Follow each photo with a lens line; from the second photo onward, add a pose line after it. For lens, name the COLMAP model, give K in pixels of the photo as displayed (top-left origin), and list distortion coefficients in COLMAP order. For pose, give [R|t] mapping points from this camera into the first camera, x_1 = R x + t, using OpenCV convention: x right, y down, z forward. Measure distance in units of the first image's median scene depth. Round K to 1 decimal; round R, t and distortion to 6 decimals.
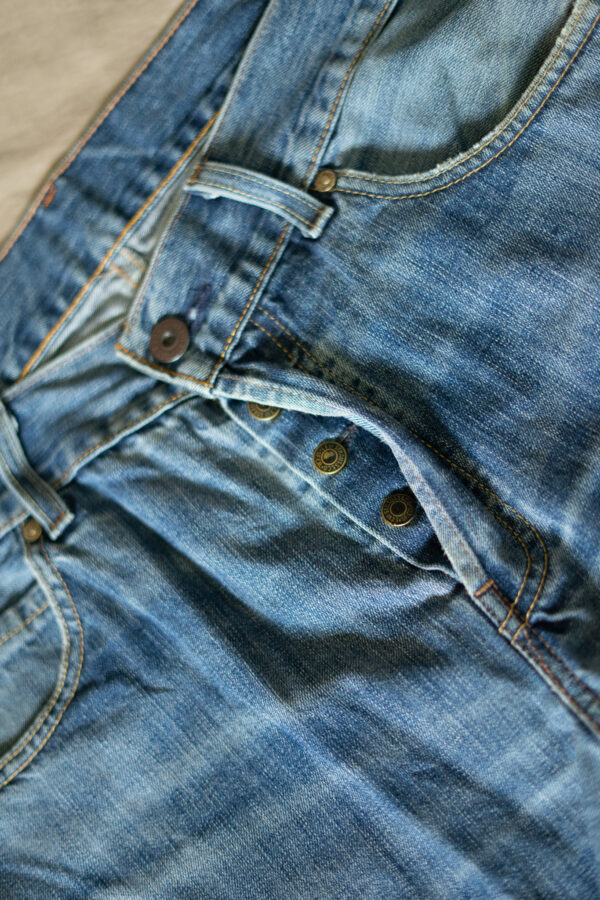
lens RADIAL K [[1598.3, 0, 300.0], [0, 1598.3, 450.0], [0, 0, 1]] dist [-0.151502, 0.143907]
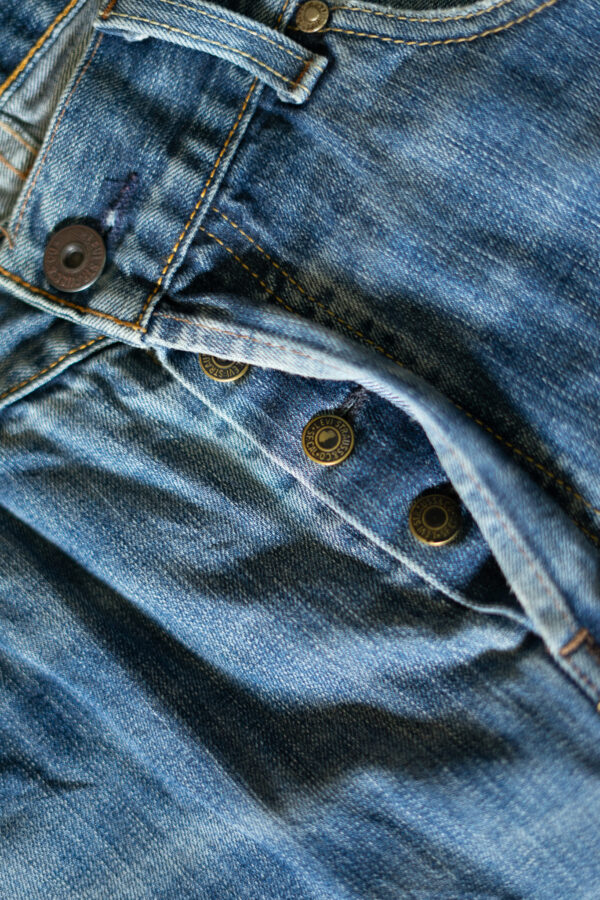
lens RADIAL K [[1598.3, 0, 300.0], [0, 1598.3, 450.0], [0, 0, 1]] dist [-0.151502, 0.143907]
pose [[0.992411, -0.016455, 0.121858, -0.073018], [0.005067, 0.995636, 0.093180, -0.052302], [-0.122859, -0.091855, 0.988164, 0.344354]]
